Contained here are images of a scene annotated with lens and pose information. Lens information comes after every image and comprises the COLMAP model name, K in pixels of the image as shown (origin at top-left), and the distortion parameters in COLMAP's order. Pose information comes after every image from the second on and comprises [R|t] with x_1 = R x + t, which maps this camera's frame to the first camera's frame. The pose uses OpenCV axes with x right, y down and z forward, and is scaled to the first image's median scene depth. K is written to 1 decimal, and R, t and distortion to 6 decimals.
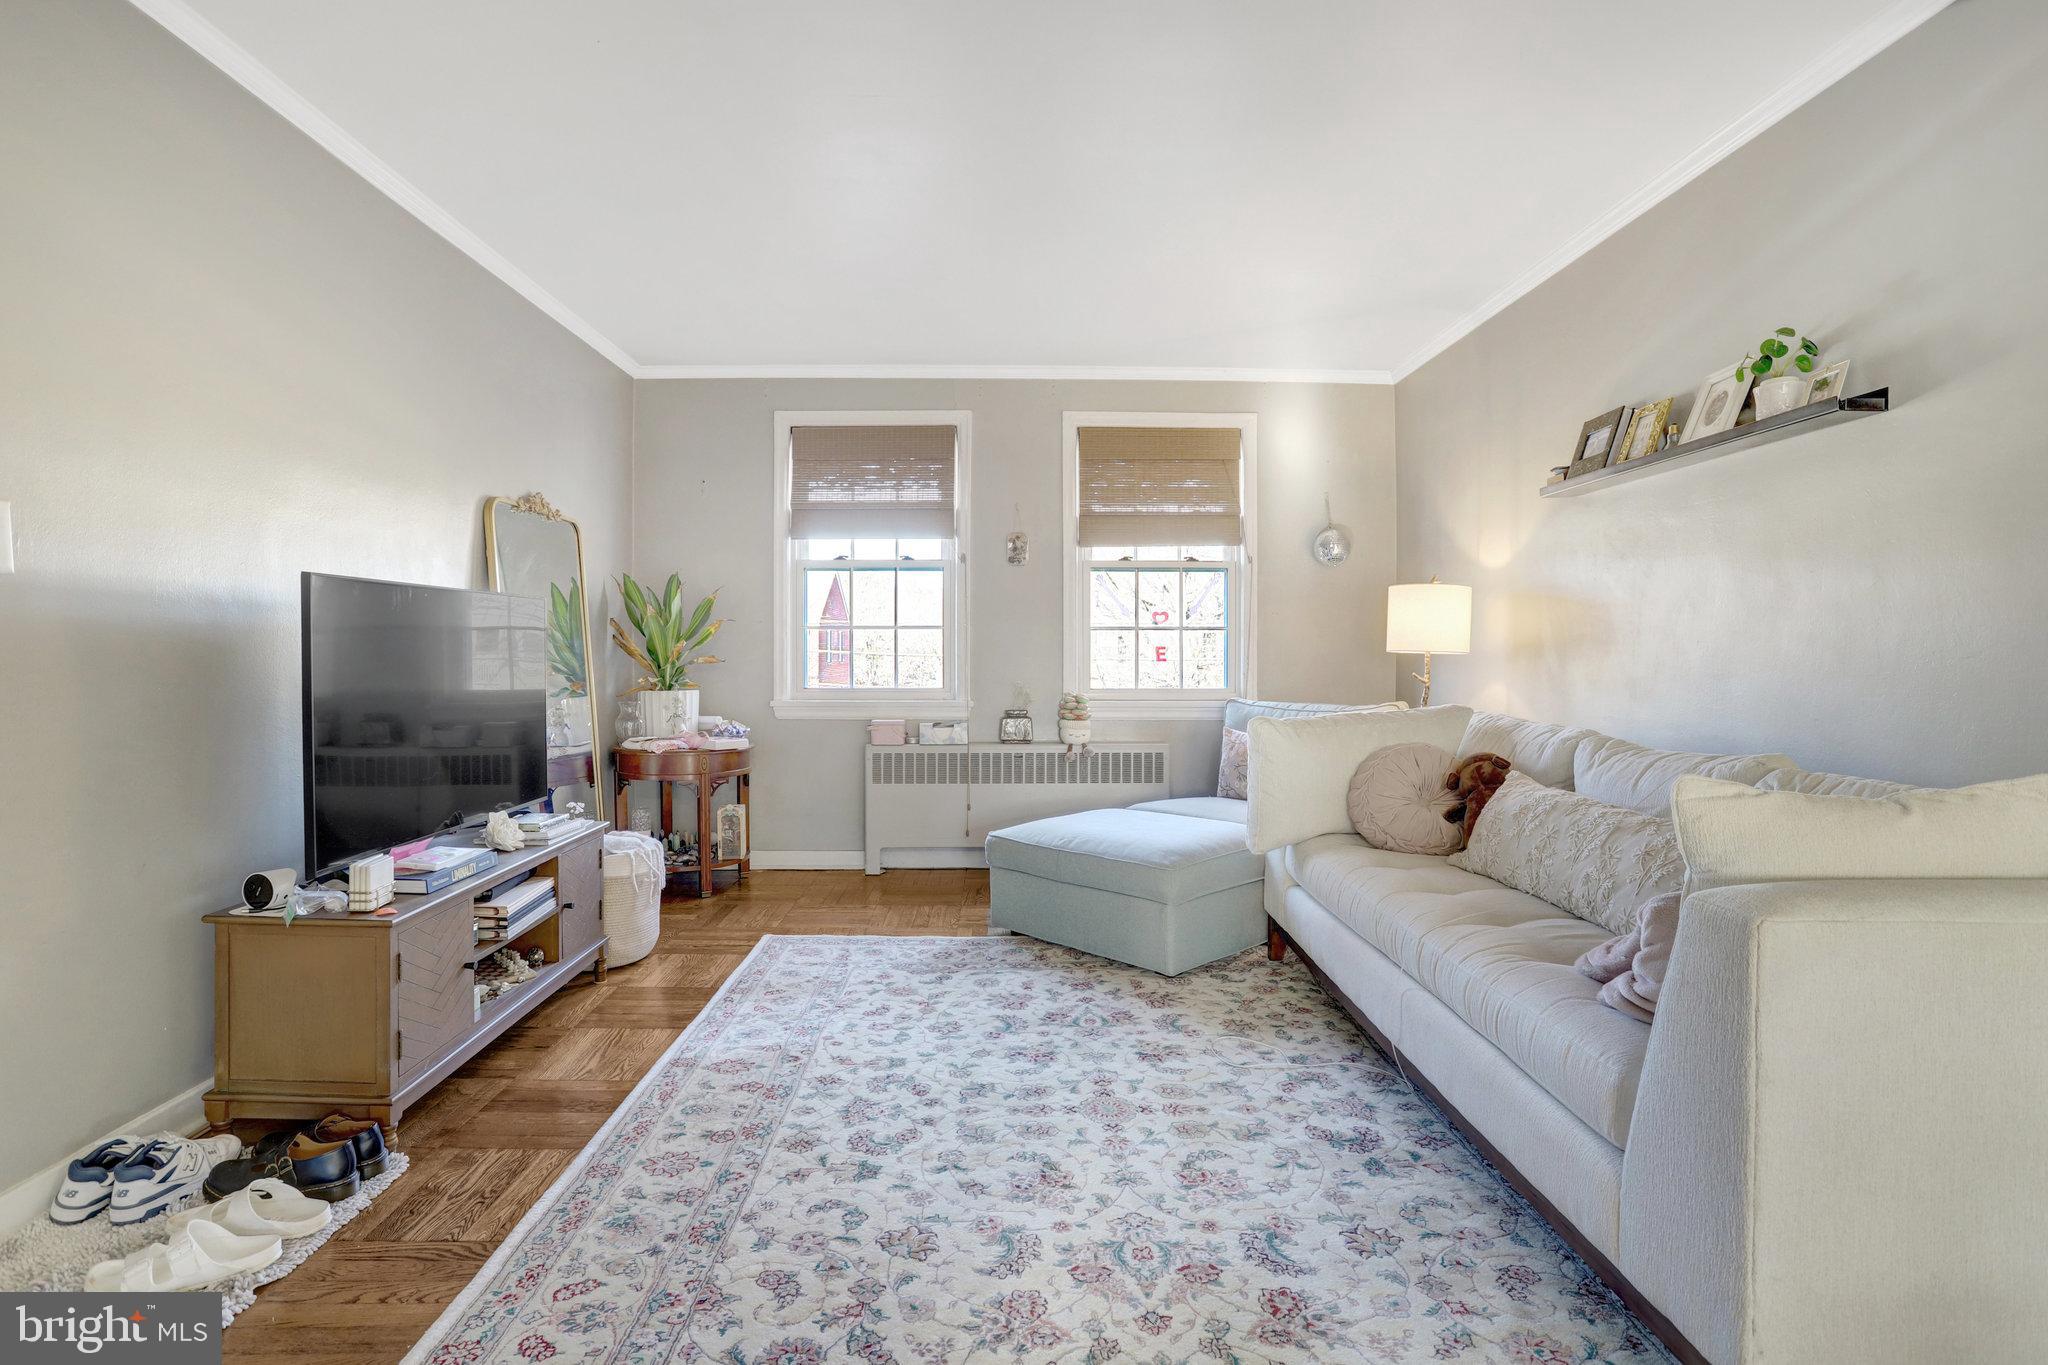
lens RADIAL K [[990.2, 0, 1045.7], [0, 990.2, 674.3], [0, 0, 1]] dist [-0.076902, 0.030027]
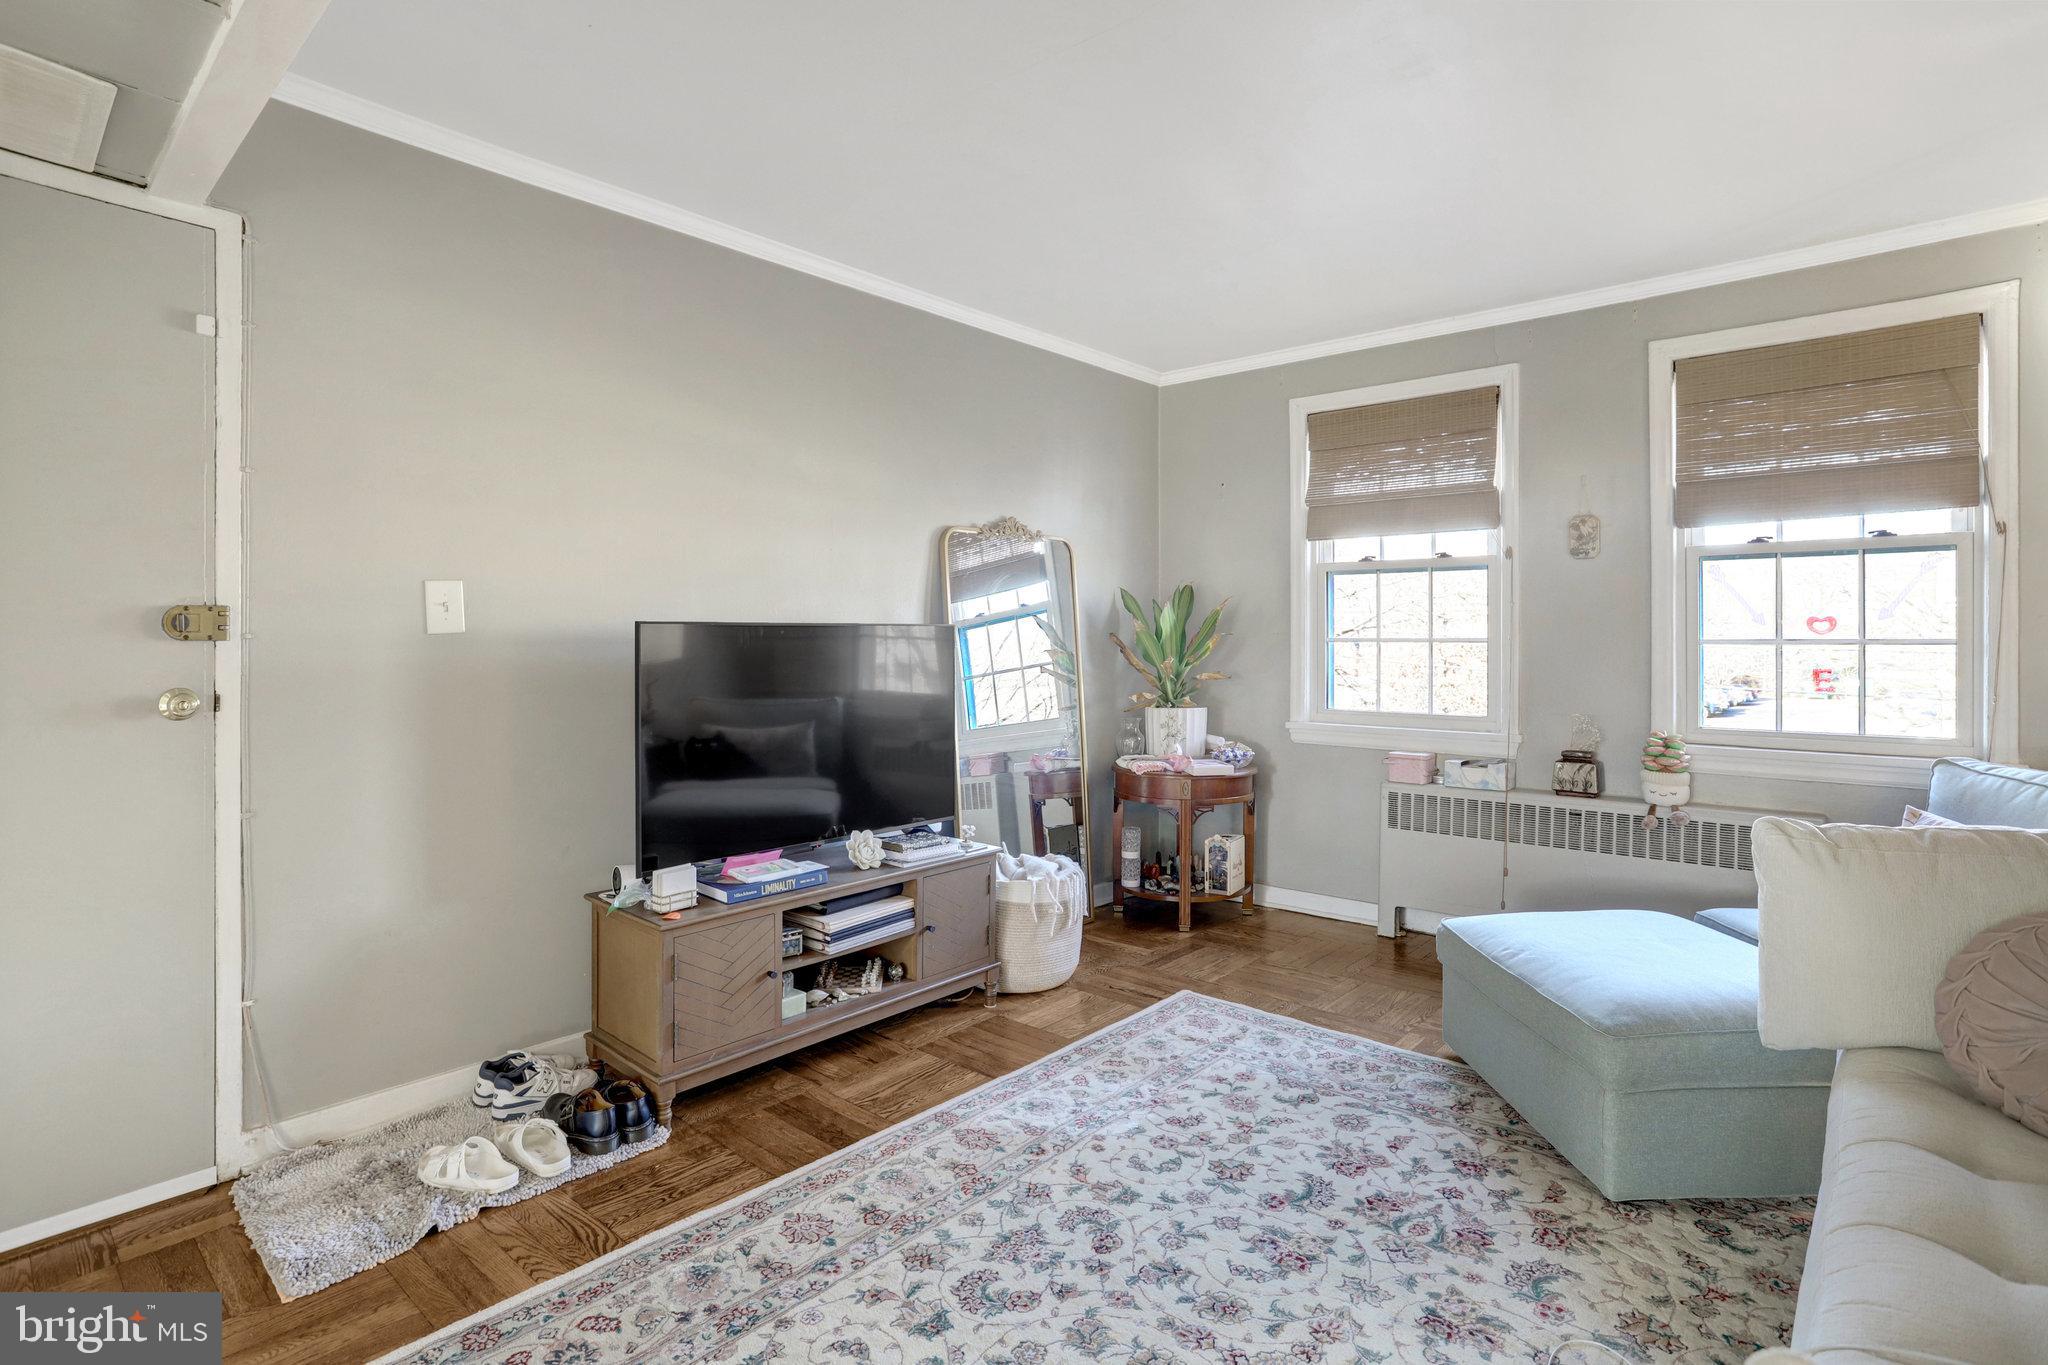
lens RADIAL K [[1024.1, 0, 1058.0], [0, 1024.1, 642.6], [0, 0, 1]] dist [-0.077074, 0.041307]
pose [[0.735936, 0.003051, -0.677044, 0.286139], [-0.016310, 0.999780, -0.013223, -0.043464], [0.676854, 0.020774, 0.735824, 0.251473]]
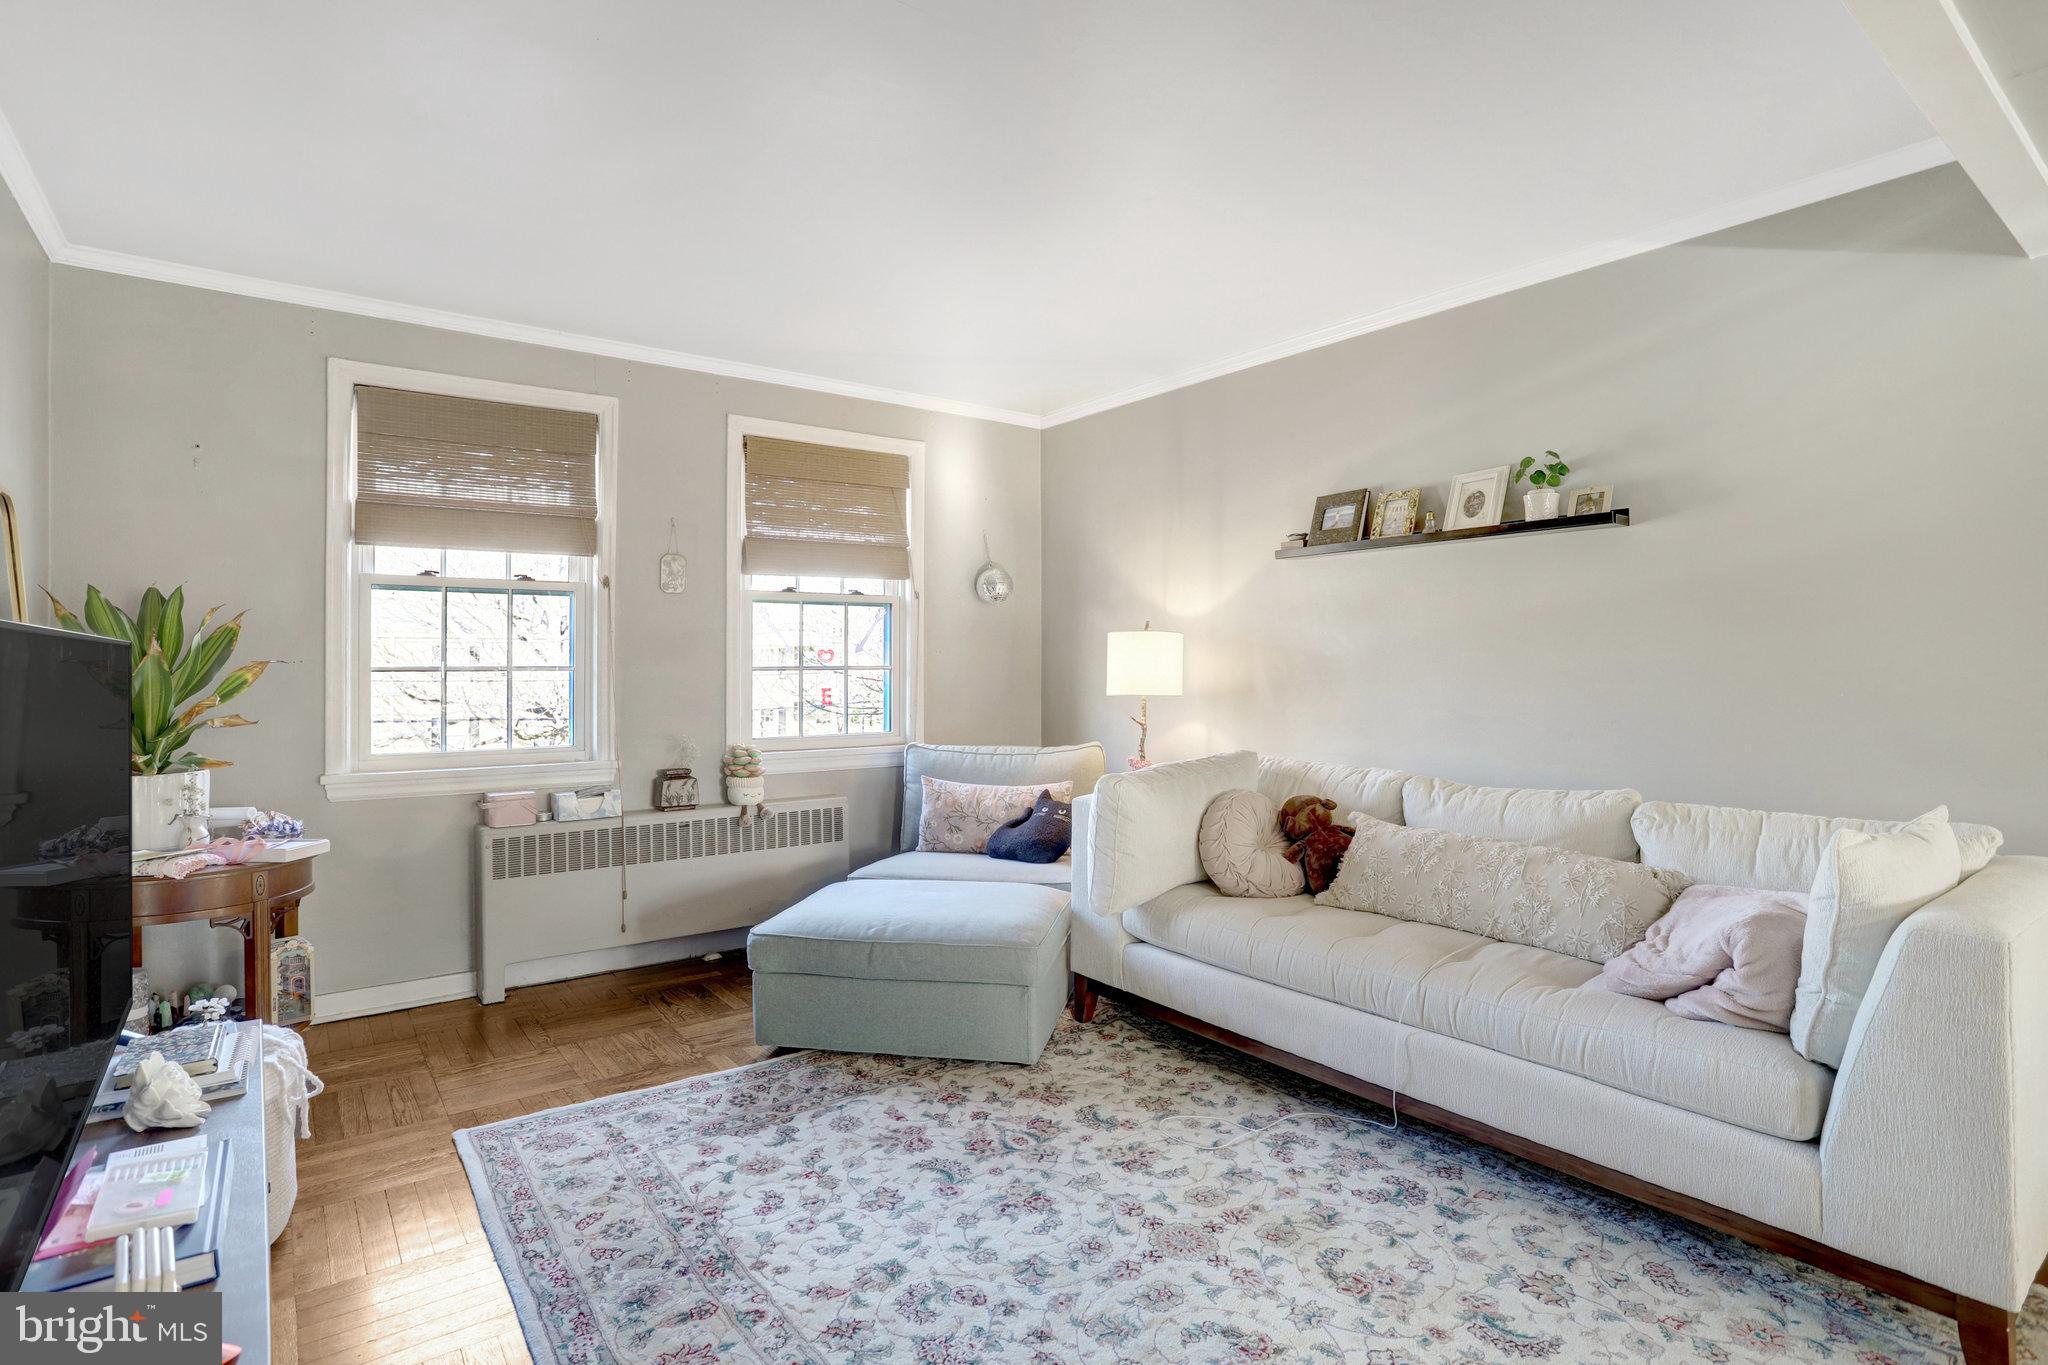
lens RADIAL K [[993.1, 0, 1032.7], [0, 993.1, 663.0], [0, 0, 1]] dist [-0.075768, 0.034443]
pose [[0.816306, -0.000978, 0.577618, -0.379303], [0.016636, 0.999624, -0.021819, -0.042680], [-0.577380, 0.027420, 0.816015, 0.235987]]
